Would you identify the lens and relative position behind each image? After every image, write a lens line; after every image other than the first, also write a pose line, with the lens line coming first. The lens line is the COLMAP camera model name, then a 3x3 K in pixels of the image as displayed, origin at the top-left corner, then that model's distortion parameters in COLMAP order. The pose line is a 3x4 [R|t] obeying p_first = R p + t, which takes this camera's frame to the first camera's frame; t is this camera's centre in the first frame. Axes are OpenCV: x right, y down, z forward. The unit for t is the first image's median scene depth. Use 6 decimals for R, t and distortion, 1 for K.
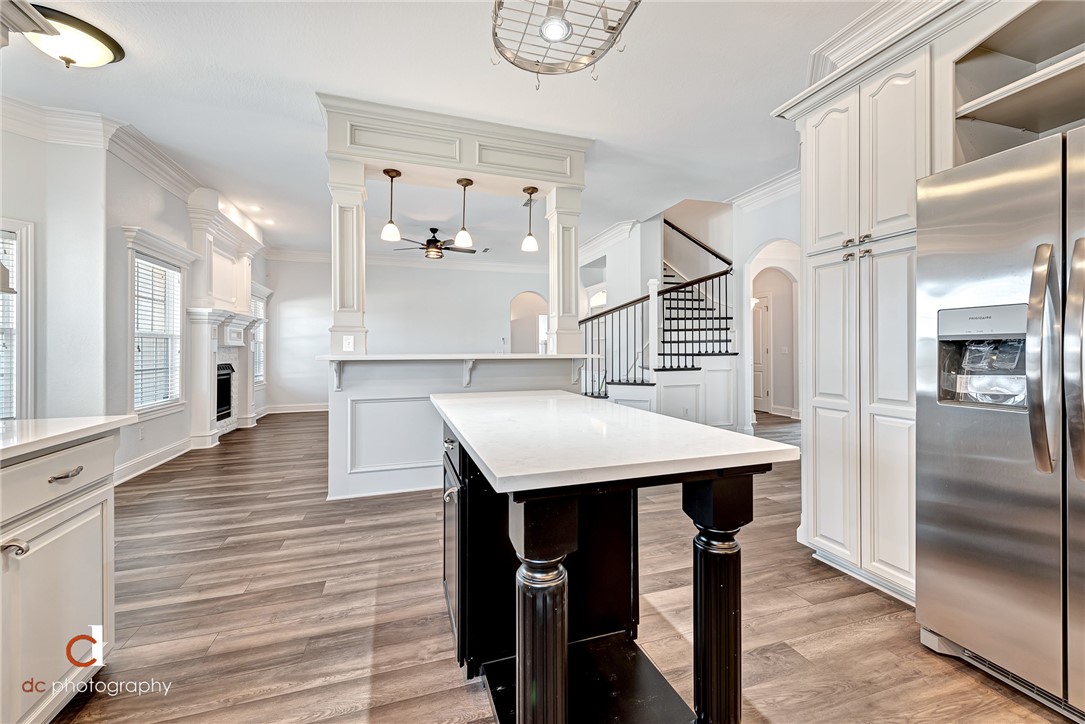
lens RADIAL K [[438.7, 0, 545.5], [0, 438.7, 358.6], [0, 0, 1]] dist [-0.001363, -0.000144]
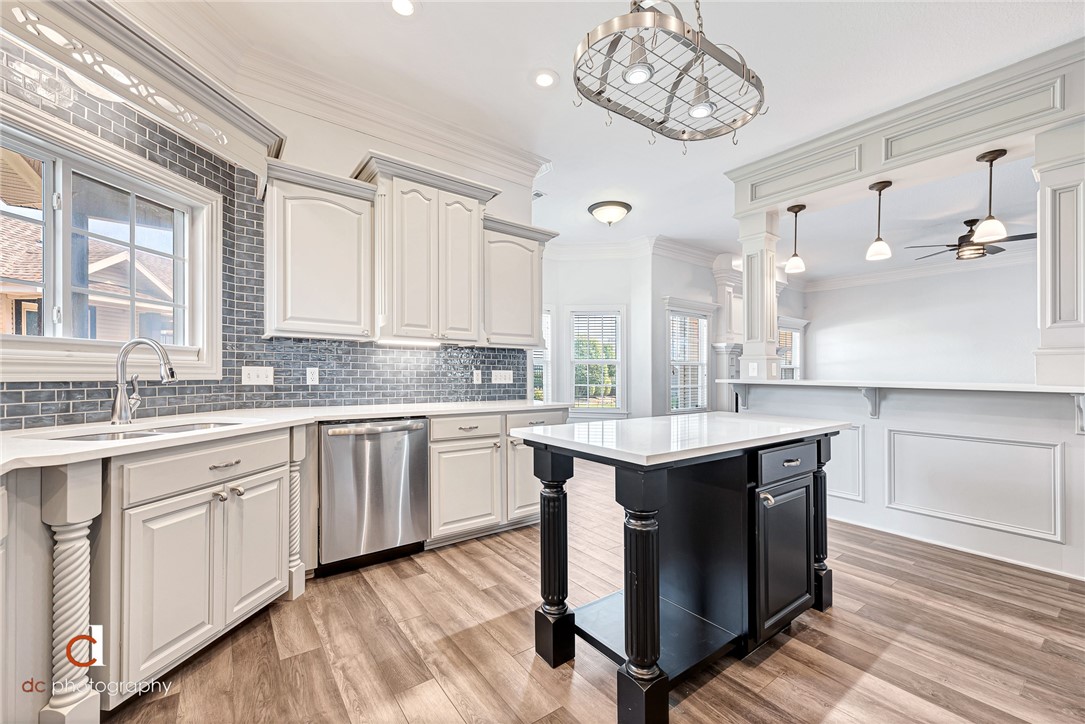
lens RADIAL K [[438.7, 0, 547.6], [0, 438.7, 370.7], [0, 0, 1]] dist [-0.001363, -0.000144]
pose [[0.324670, -0.001391, -0.945826, 0.452723], [-0.029538, 0.999496, -0.011609, -0.000023], [0.945366, 0.031707, 0.324466, 0.096975]]
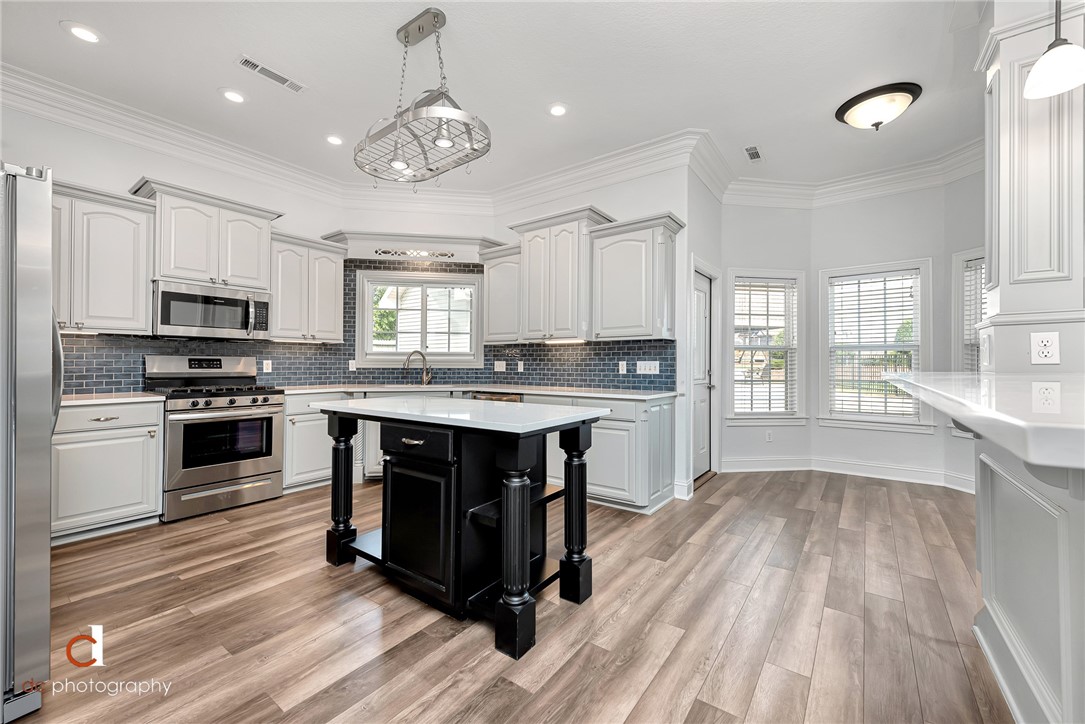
lens RADIAL K [[438.7, 0, 546.5], [0, 438.7, 361.5], [0, 0, 1]] dist [-0.001363, -0.000144]
pose [[-0.817349, 0.000878, -0.576143, 0.253666], [-0.009427, 0.999845, 0.014897, -0.021991], [0.576066, 0.017607, -0.817213, 1.052745]]
